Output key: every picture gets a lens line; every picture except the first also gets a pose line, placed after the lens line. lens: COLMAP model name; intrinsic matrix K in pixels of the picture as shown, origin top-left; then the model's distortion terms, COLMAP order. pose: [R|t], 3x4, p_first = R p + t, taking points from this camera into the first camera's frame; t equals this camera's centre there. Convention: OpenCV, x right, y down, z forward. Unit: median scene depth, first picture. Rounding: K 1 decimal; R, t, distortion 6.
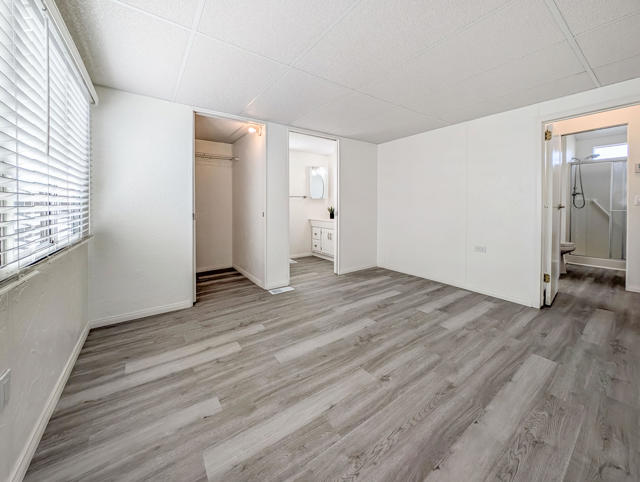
lens RADIAL K [[245.7, 0, 323.1], [0, 245.7, 243.4], [0, 0, 1]] dist [0.000800, 0.000258]
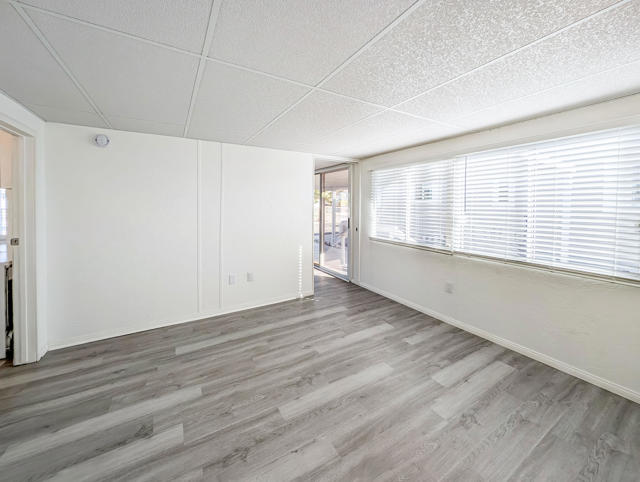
lens RADIAL K [[245.7, 0, 323.1], [0, 245.7, 243.4], [0, 0, 1]] dist [0.000800, 0.000258]
pose [[-0.998390, -0.012521, 0.055322, 0.068541], [0.004725, 0.953581, 0.301098, -0.434169], [-0.056524, 0.300875, -0.951987, 1.930414]]
